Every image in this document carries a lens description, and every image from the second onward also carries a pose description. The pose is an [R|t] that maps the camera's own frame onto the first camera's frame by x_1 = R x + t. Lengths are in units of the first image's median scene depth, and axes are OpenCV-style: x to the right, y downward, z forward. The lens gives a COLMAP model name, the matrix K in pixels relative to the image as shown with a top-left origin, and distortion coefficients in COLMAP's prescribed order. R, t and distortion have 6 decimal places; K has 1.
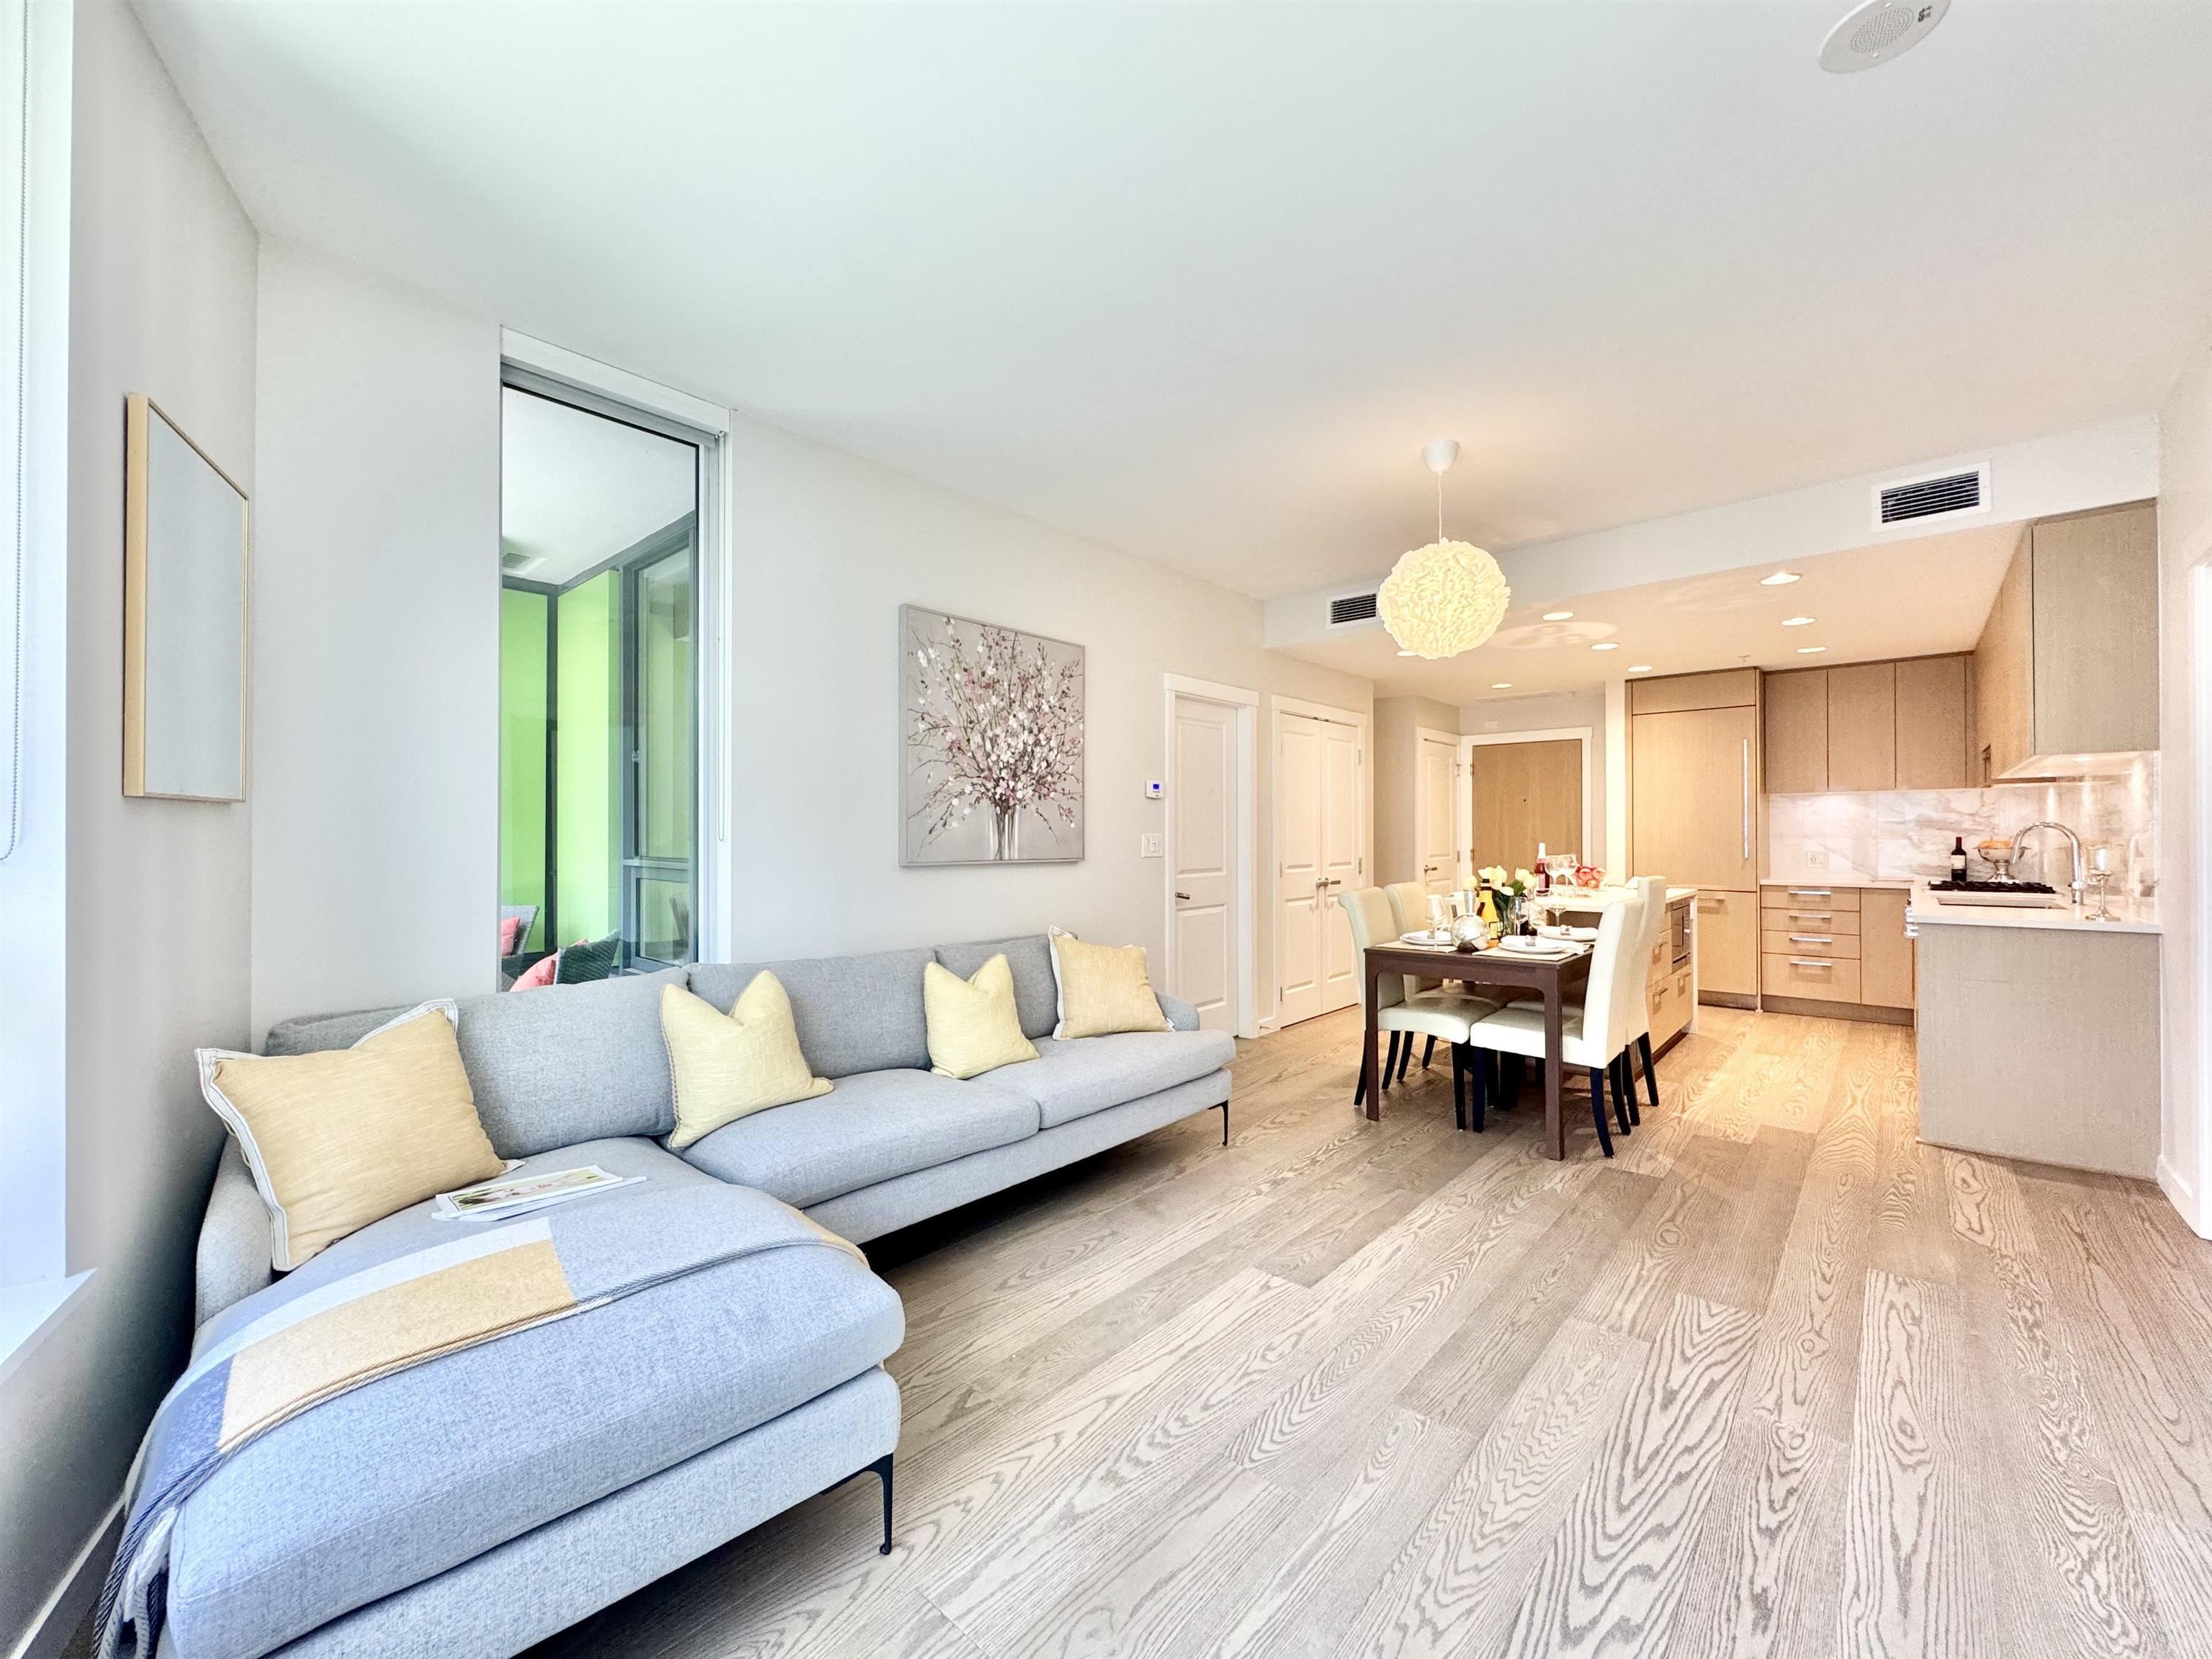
lens RADIAL K [[886.1, 0, 1104.5], [0, 886.1, 830.6], [0, 0, 1]] dist [-0.002563, 0.000828]
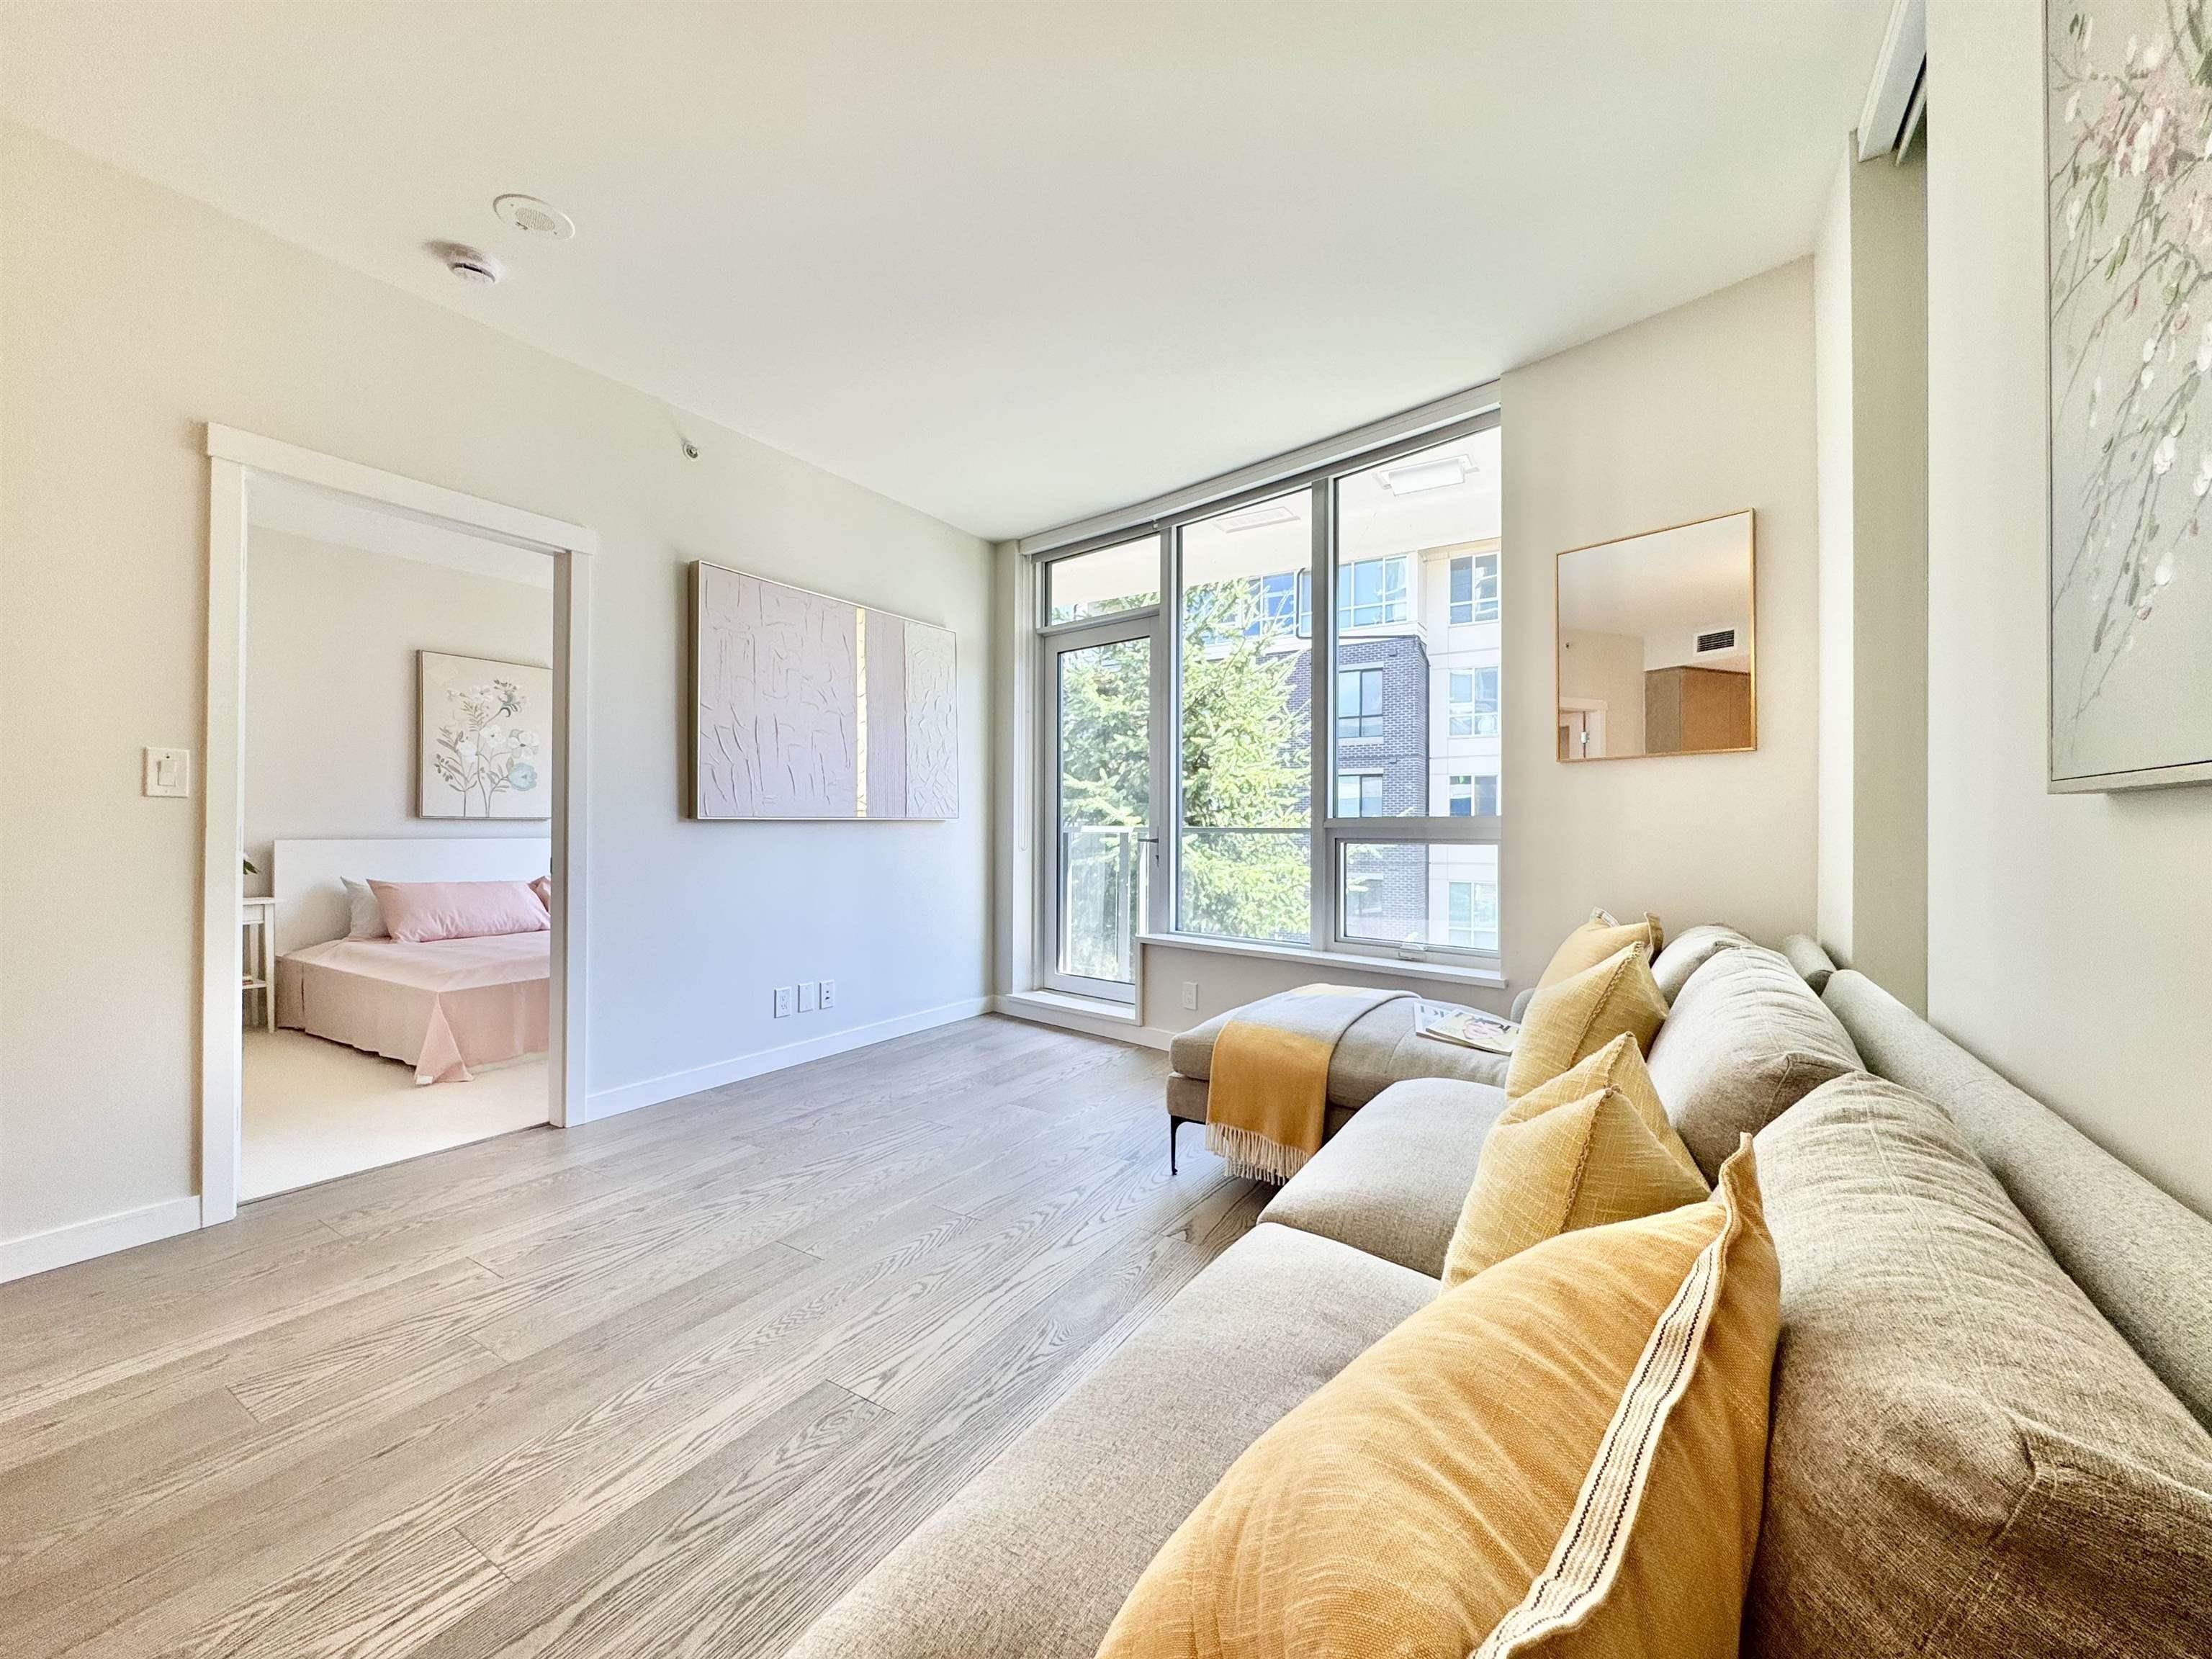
lens RADIAL K [[886.1, 0, 1105.9], [0, 886.1, 833.3], [0, 0, 1]] dist [-0.002563, 0.000828]
pose [[-0.983913, -0.003305, -0.178618, 0.092917], [-0.002965, 0.999993, -0.002172, 0.051789], [0.178624, -0.001608, -0.983916, 1.175334]]
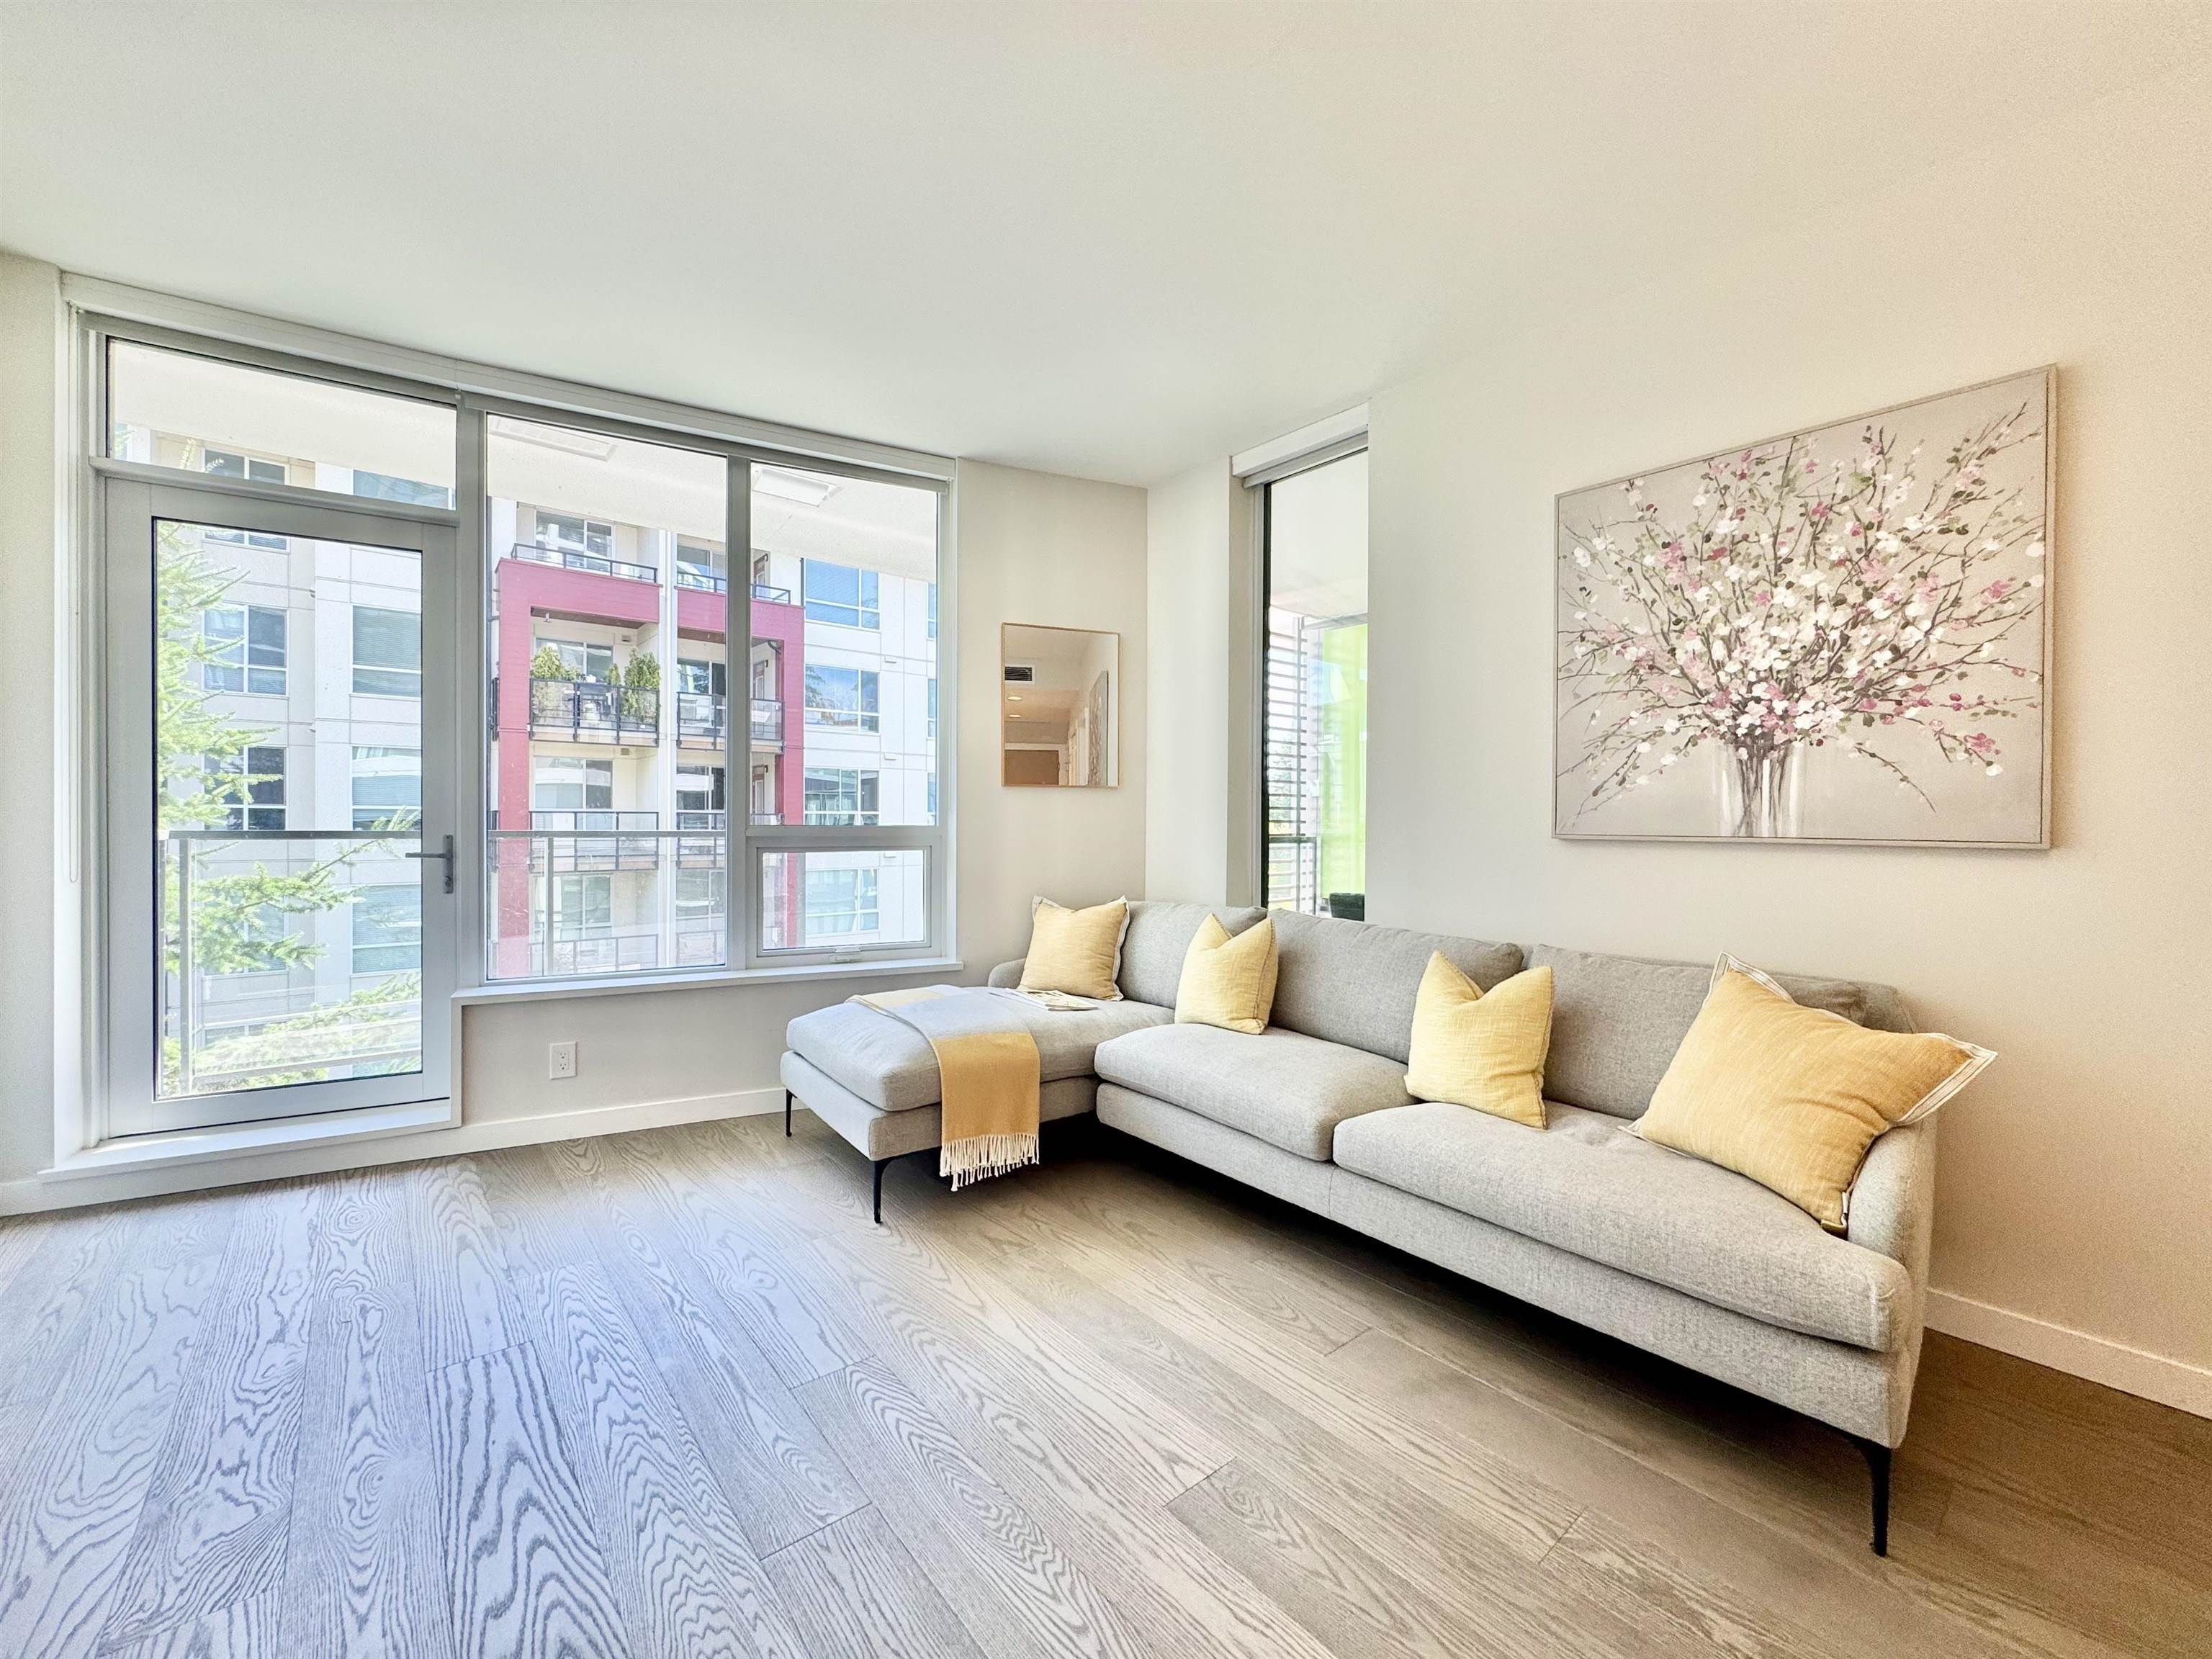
lens RADIAL K [[886.1, 0, 1109.5], [0, 886.1, 829.2], [0, 0, 1]] dist [-0.002563, 0.000828]
pose [[-0.133436, 0.009771, -0.991009, 0.570529], [-0.001140, 0.999949, 0.010012, 0.024139], [0.991057, 0.002466, -0.133418, 0.703164]]
